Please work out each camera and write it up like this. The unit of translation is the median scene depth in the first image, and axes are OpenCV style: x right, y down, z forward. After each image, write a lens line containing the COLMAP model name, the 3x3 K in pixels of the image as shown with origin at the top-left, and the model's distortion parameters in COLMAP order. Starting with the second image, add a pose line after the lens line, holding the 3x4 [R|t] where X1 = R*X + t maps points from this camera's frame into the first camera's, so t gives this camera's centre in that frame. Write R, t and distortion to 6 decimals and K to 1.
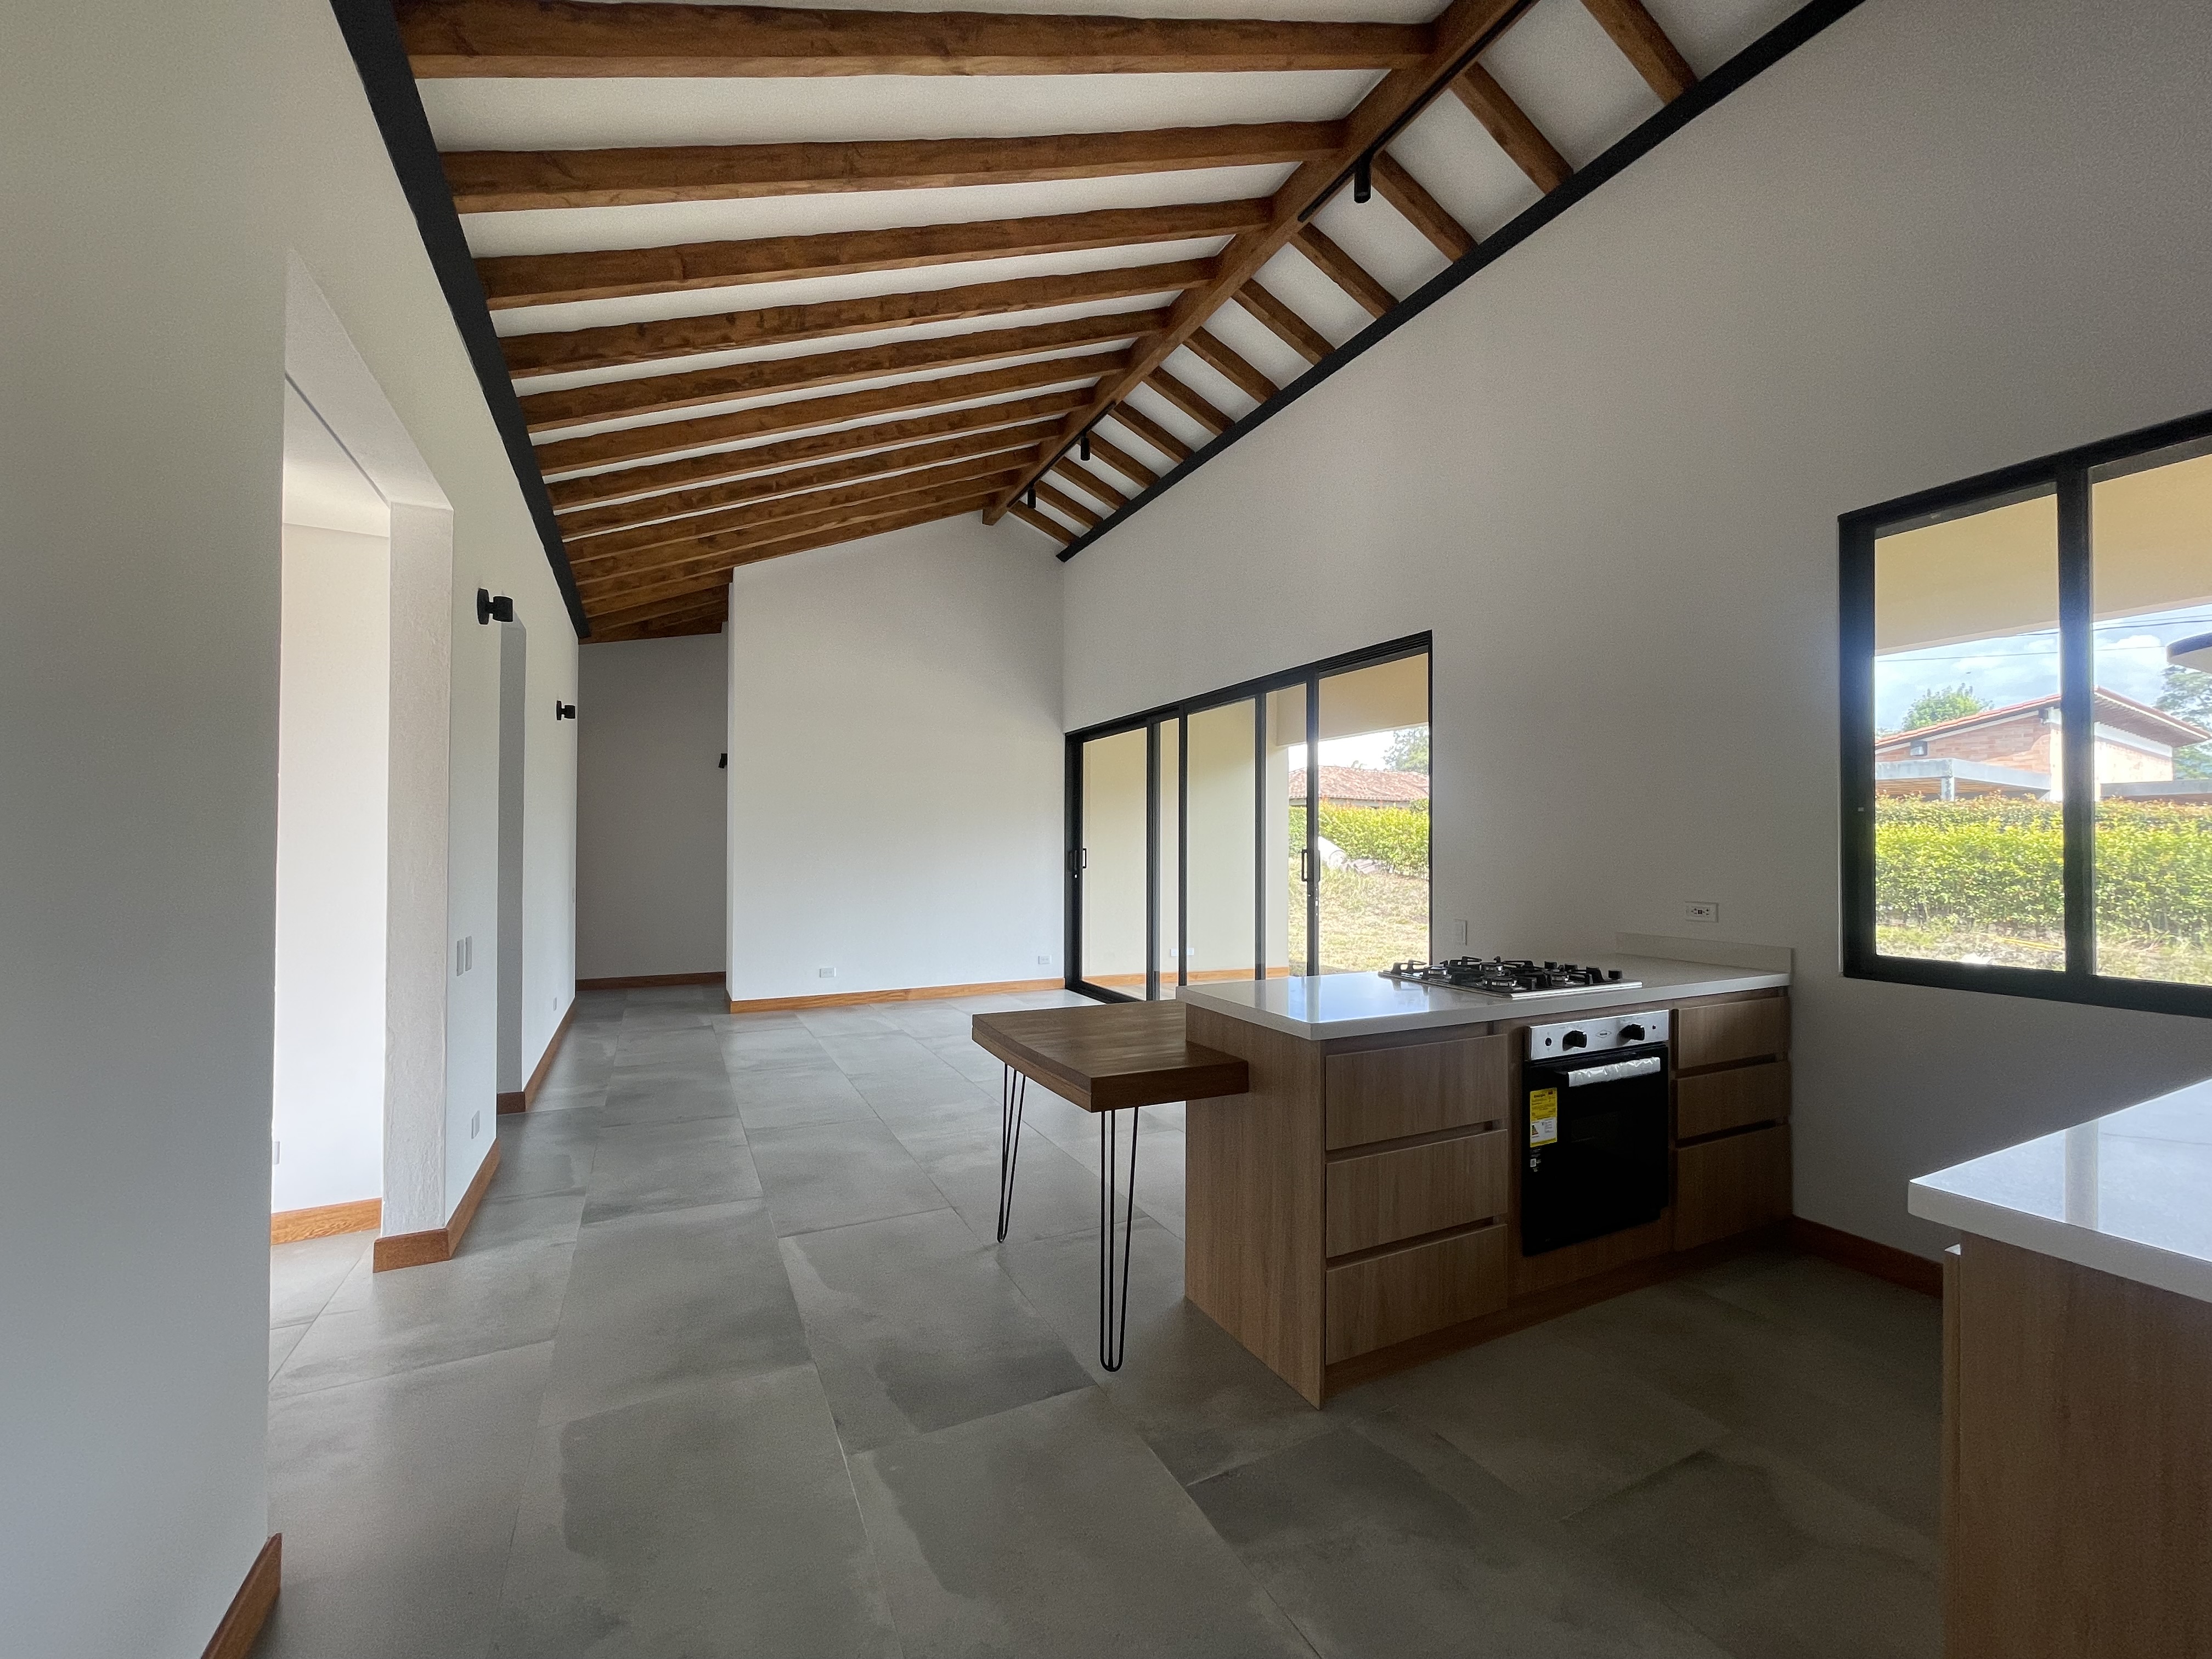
lens RADIAL K [[890.4, 0, 1108.2], [0, 890.4, 838.7], [0, 0, 1]] dist [-0.000864, -0.000936]
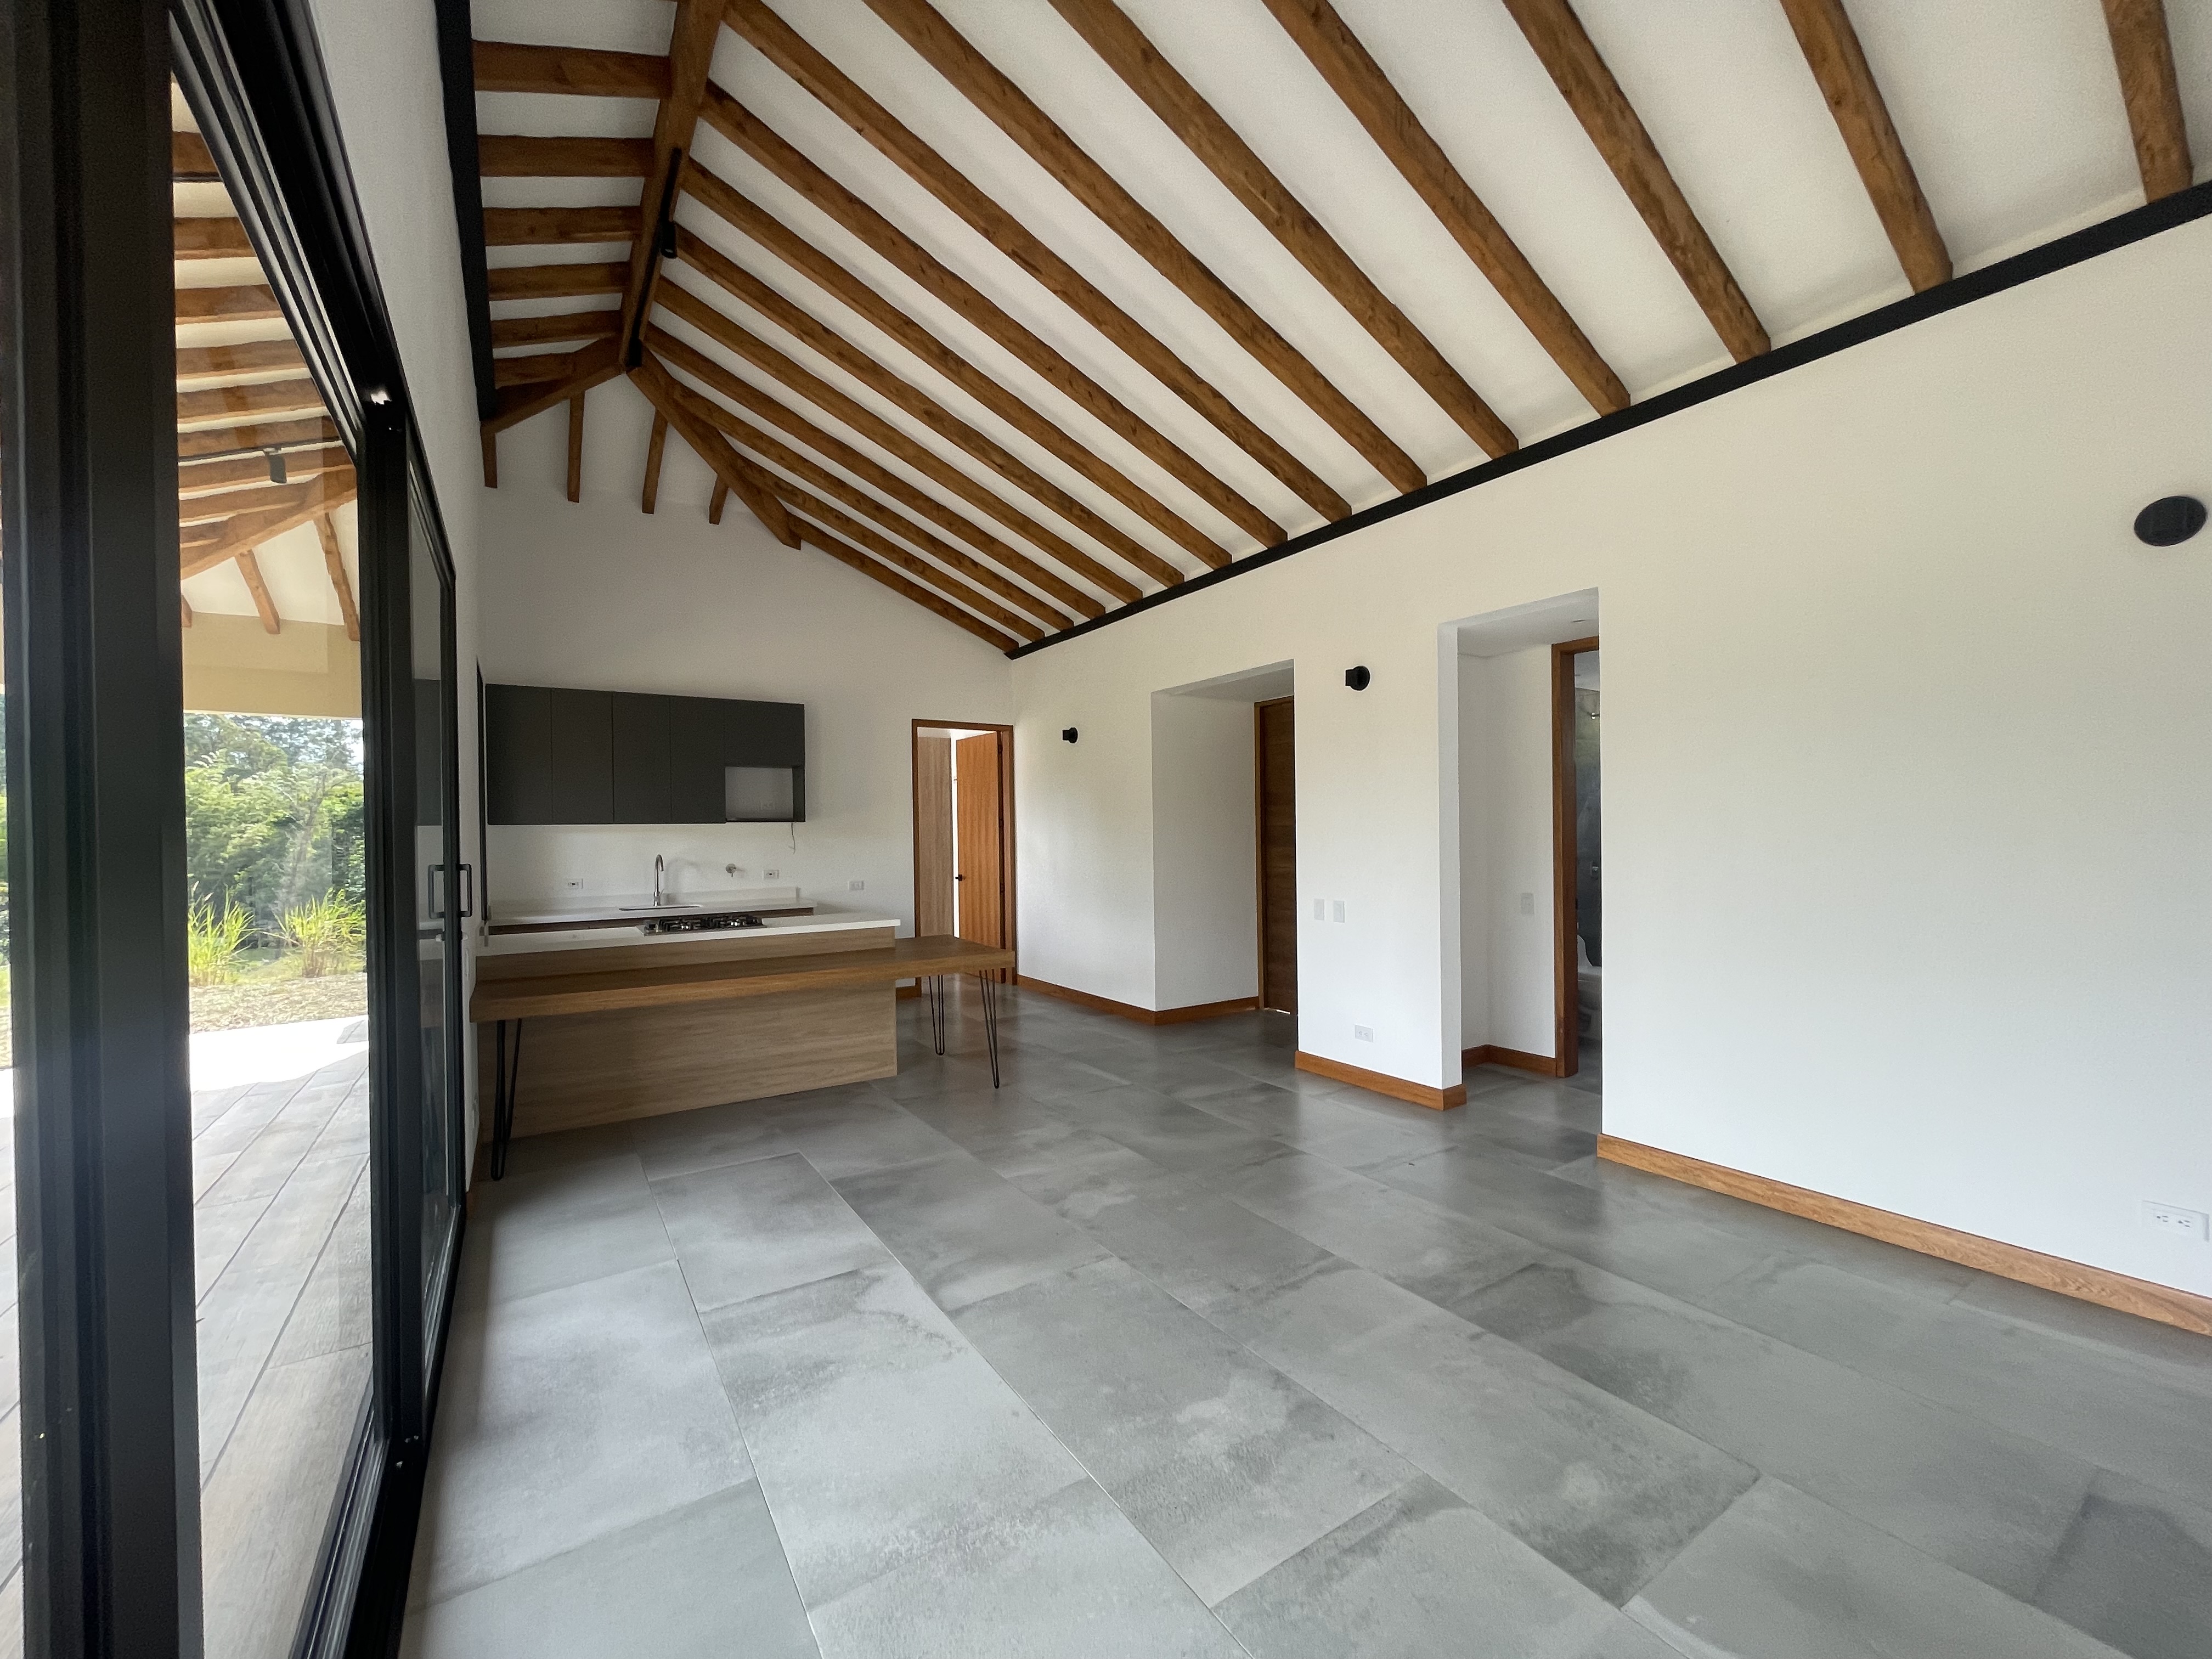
lens RADIAL K [[890.4, 0, 1108.2], [0, 890.4, 838.7], [0, 0, 1]] dist [-0.000864, -0.000936]
pose [[-0.993149, 0.010671, -0.116366, -0.091729], [0.011225, 0.999929, -0.004111, 0.000534], [0.116314, -0.005389, -0.993198, 1.765568]]
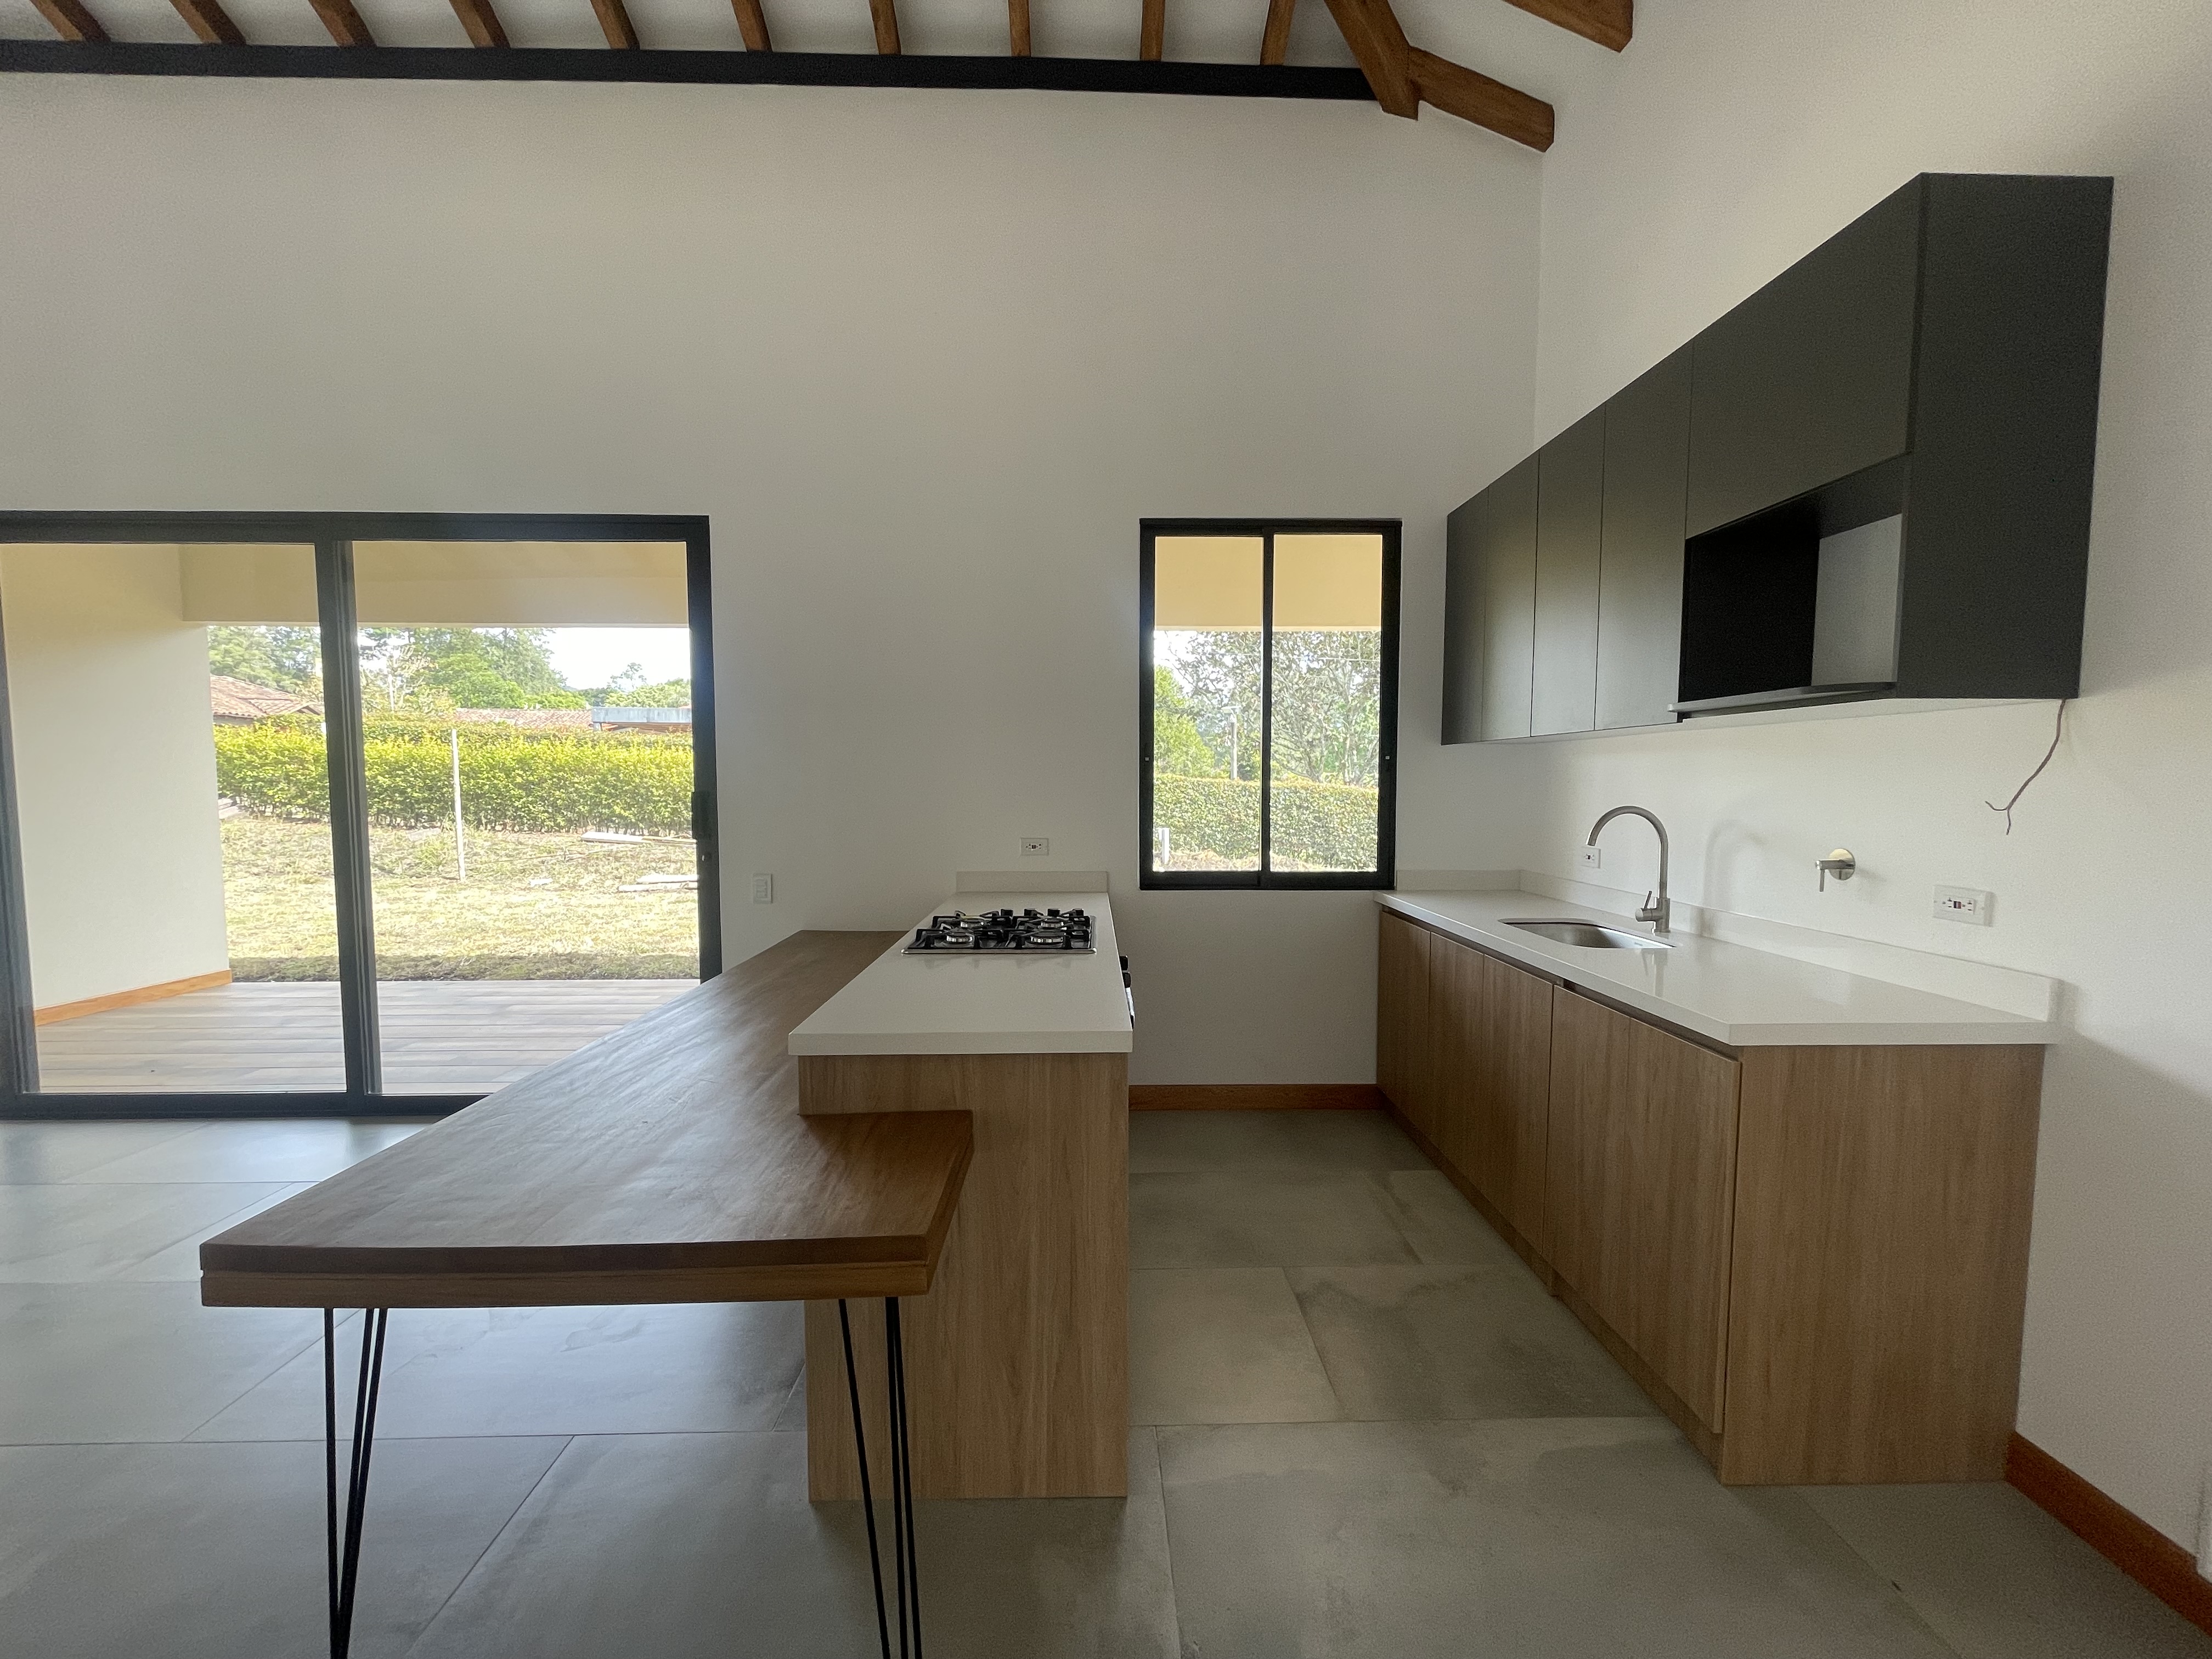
lens RADIAL K [[890.4, 0, 1108.2], [0, 890.4, 838.7], [0, 0, 1]] dist [-0.000864, -0.000936]
pose [[0.426987, -0.062447, 0.902099, -0.213246], [-0.008033, 0.997311, 0.072840, -0.006794], [-0.904222, -0.038348, 0.425338, 0.319727]]
